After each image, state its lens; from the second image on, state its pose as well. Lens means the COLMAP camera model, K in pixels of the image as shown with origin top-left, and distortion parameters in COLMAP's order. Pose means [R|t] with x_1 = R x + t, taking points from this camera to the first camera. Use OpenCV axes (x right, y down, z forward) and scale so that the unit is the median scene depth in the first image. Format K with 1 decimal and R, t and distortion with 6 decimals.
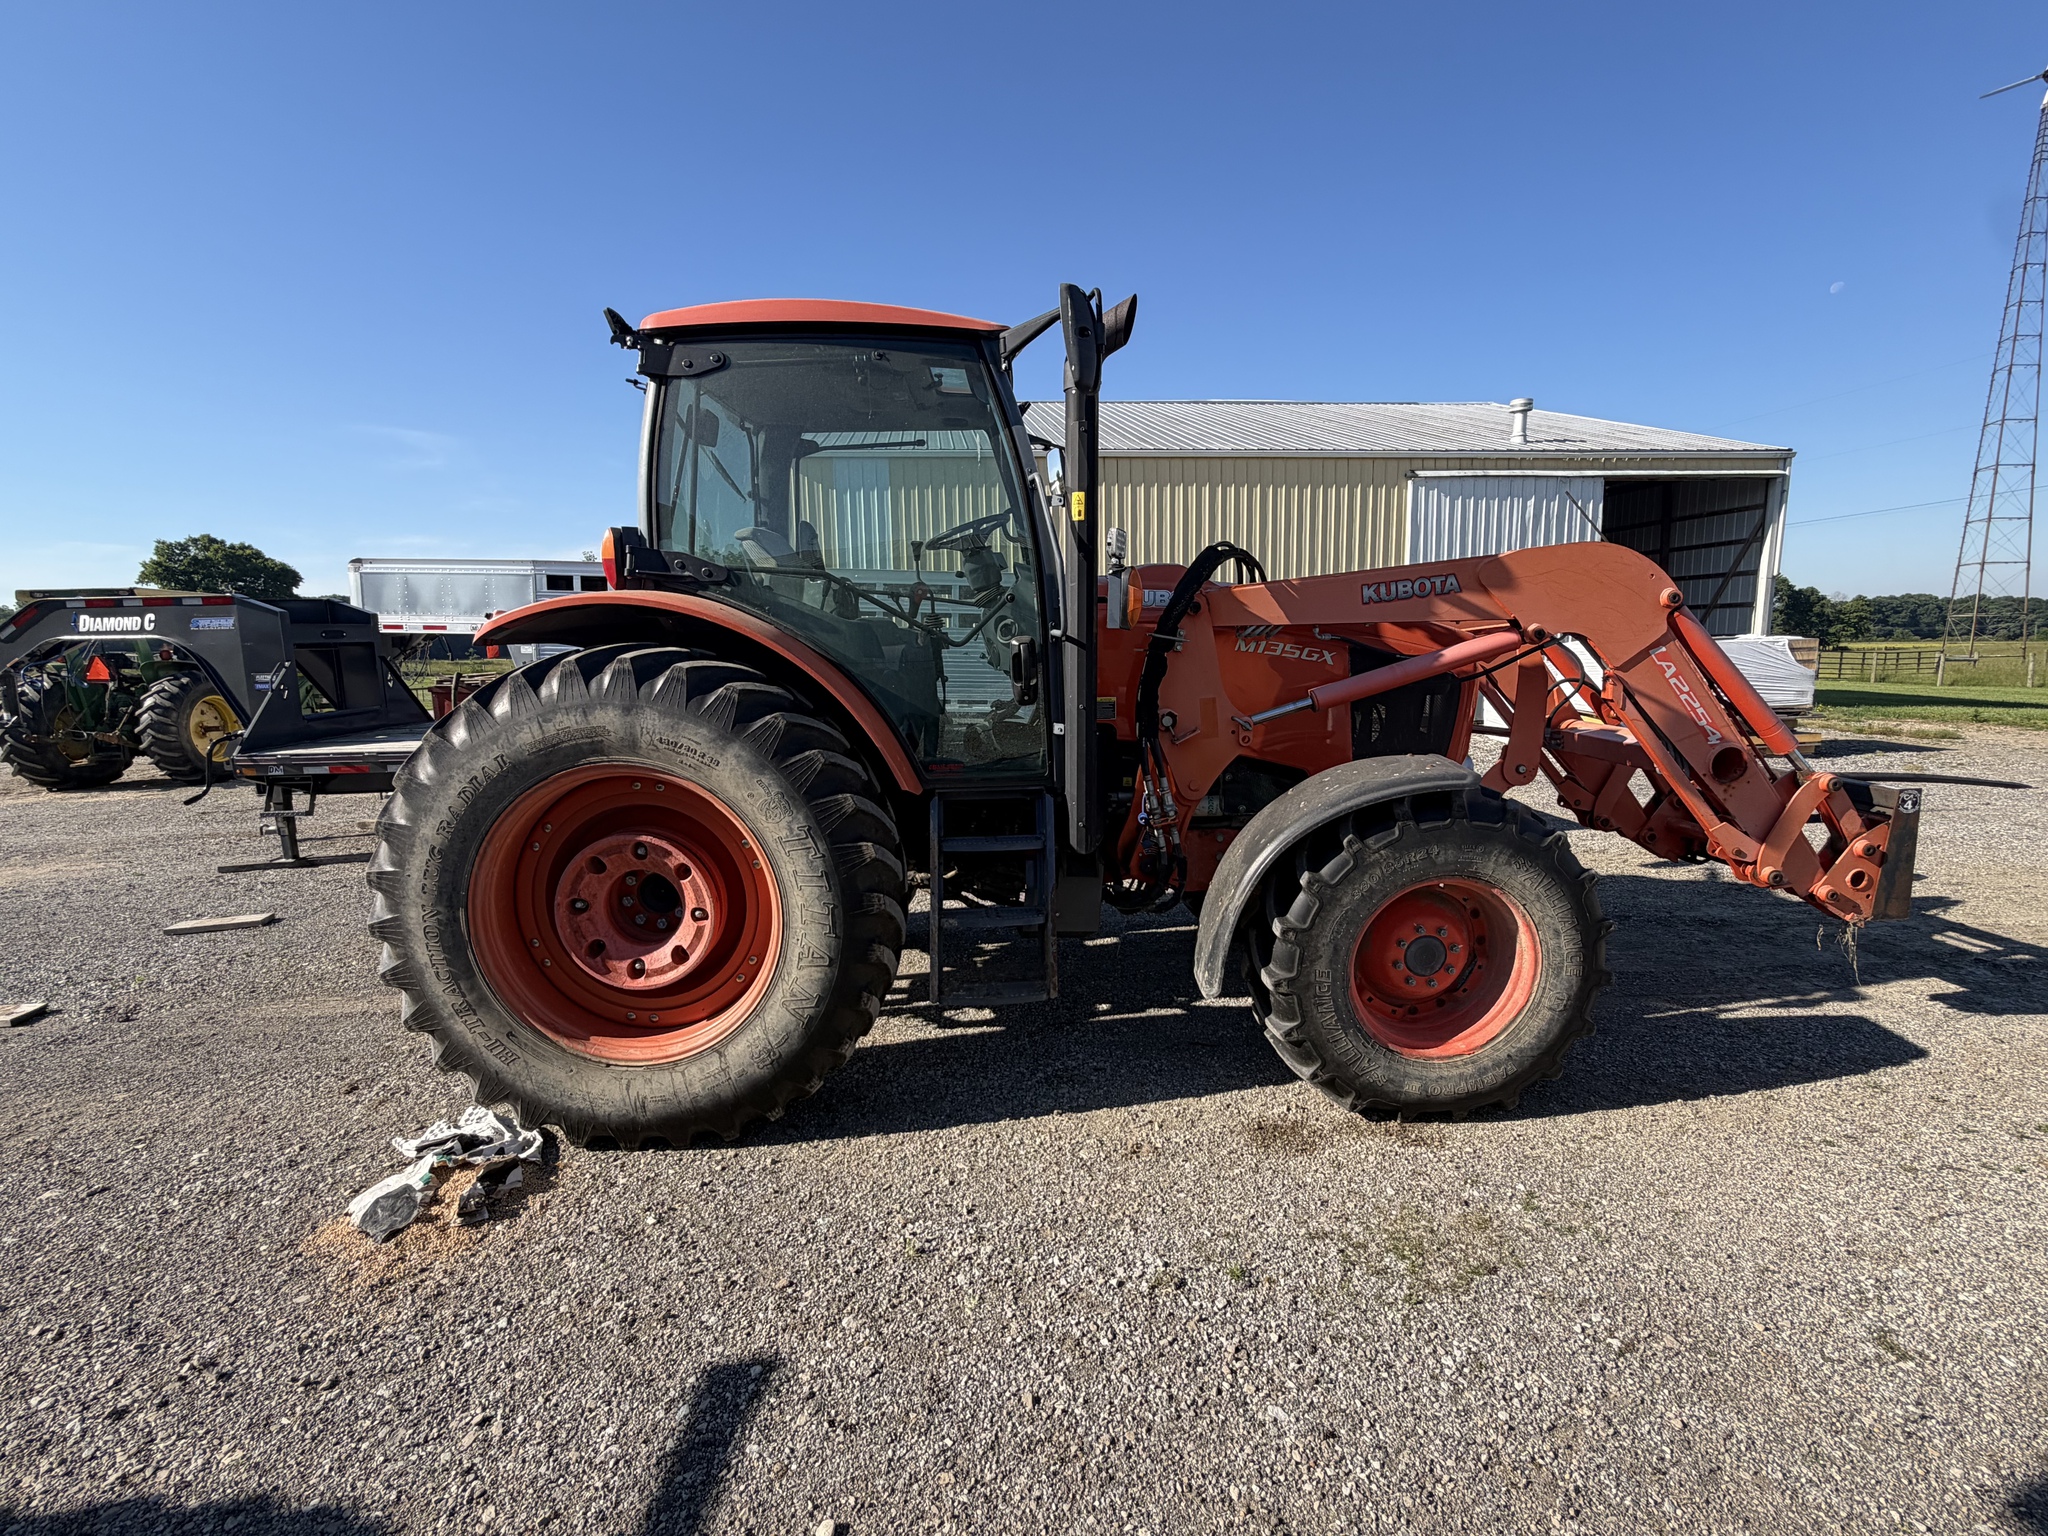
lens RADIAL K [[908.3, 0, 1033.6], [0, 908.3, 778.5], [0, 0, 1]] dist [0.000154, -0.000234]
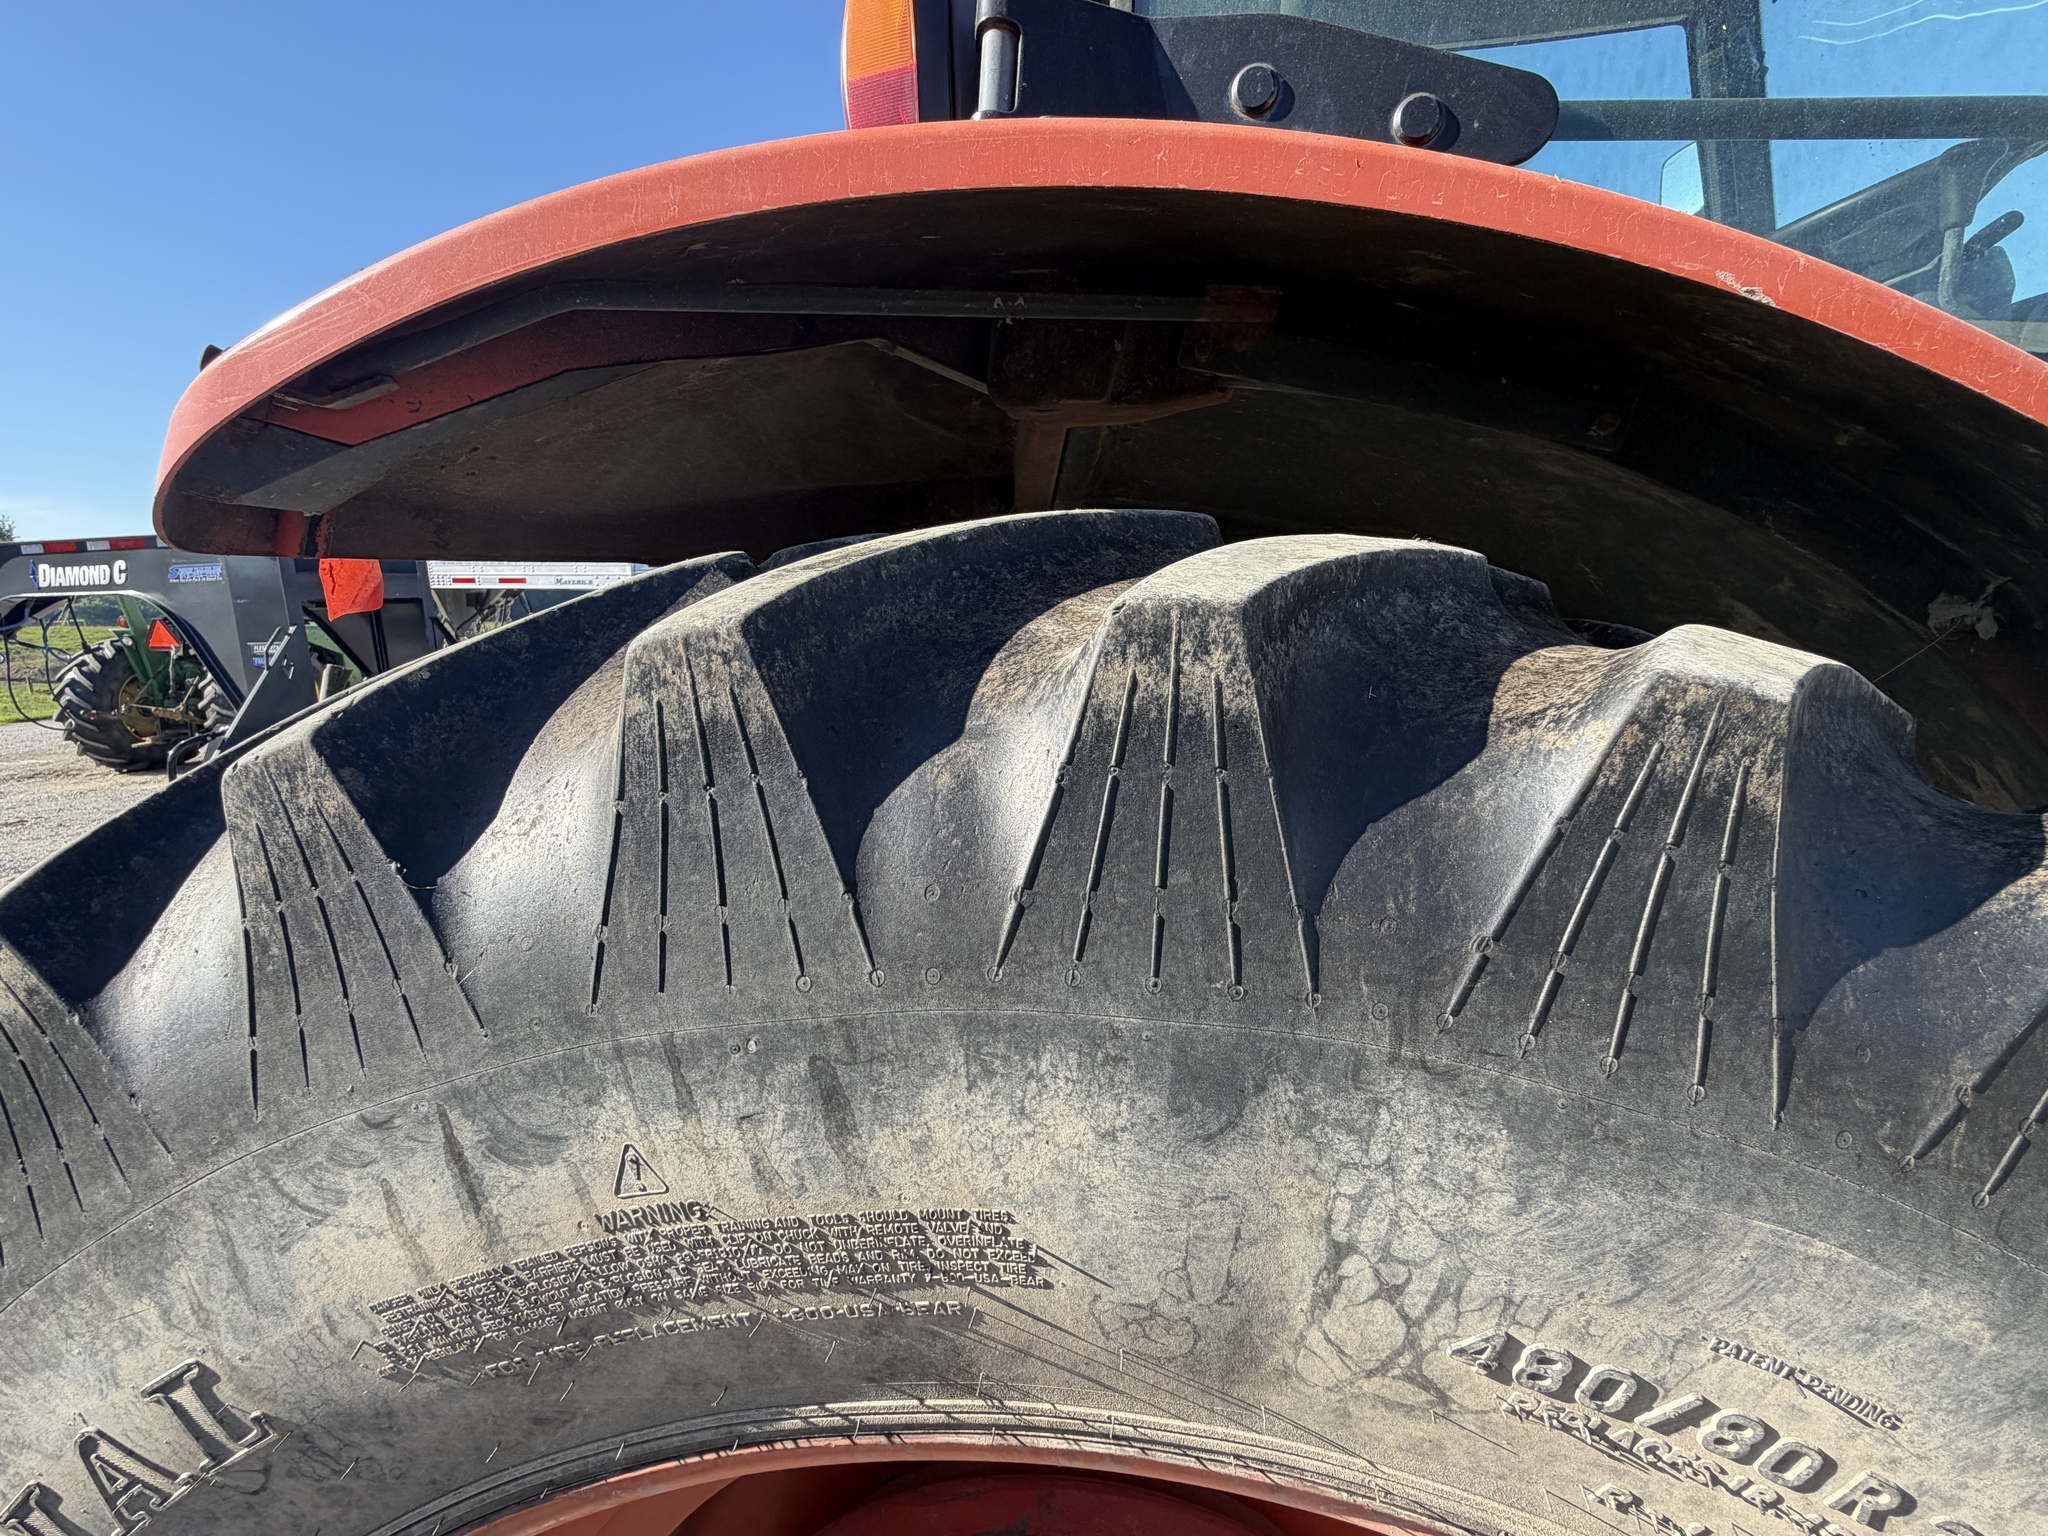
lens RADIAL K [[908.3, 0, 1031.8], [0, 908.3, 773.8], [0, 0, 1]] dist [0.000154, -0.000234]
pose [[0.995143, 0.008171, -0.098103, -0.385903], [-0.004023, 0.999093, 0.042399, -0.098685], [0.098360, -0.041799, 0.994273, 0.750790]]
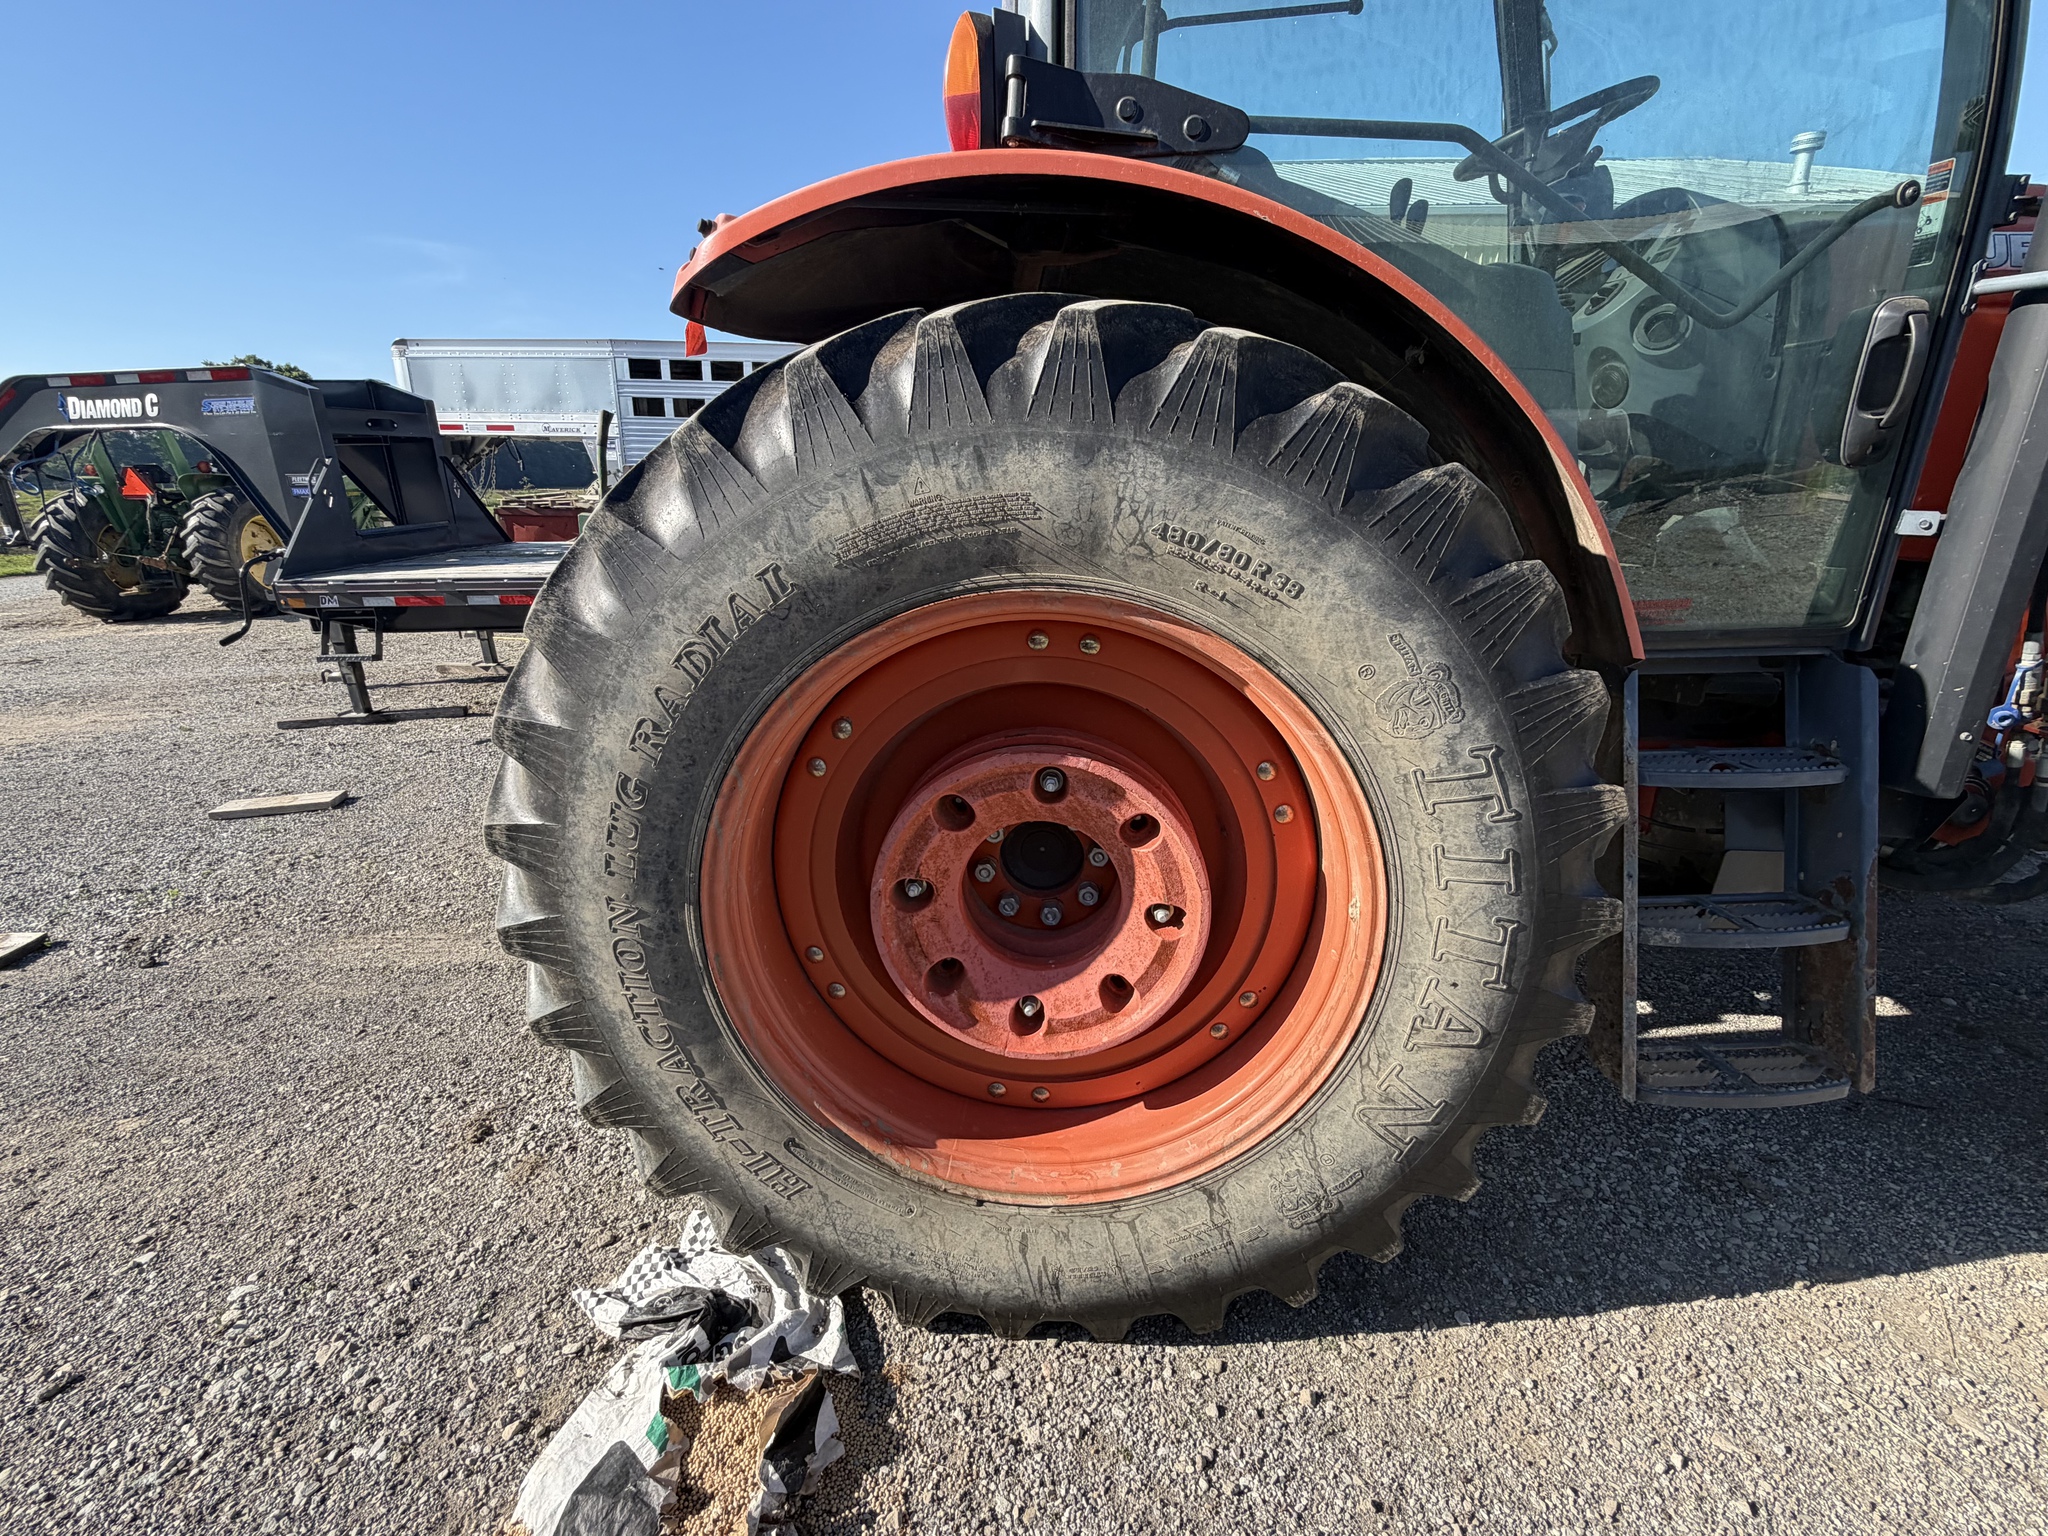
lens RADIAL K [[908.3, 0, 1034.7], [0, 908.3, 777.7], [0, 0, 1]] dist [0.000154, -0.000234]
pose [[0.998277, 0.020338, -0.055031, -0.374625], [-0.010497, 0.984774, 0.173521, -0.003399], [0.057722, -0.172644, 0.983291, 0.493295]]
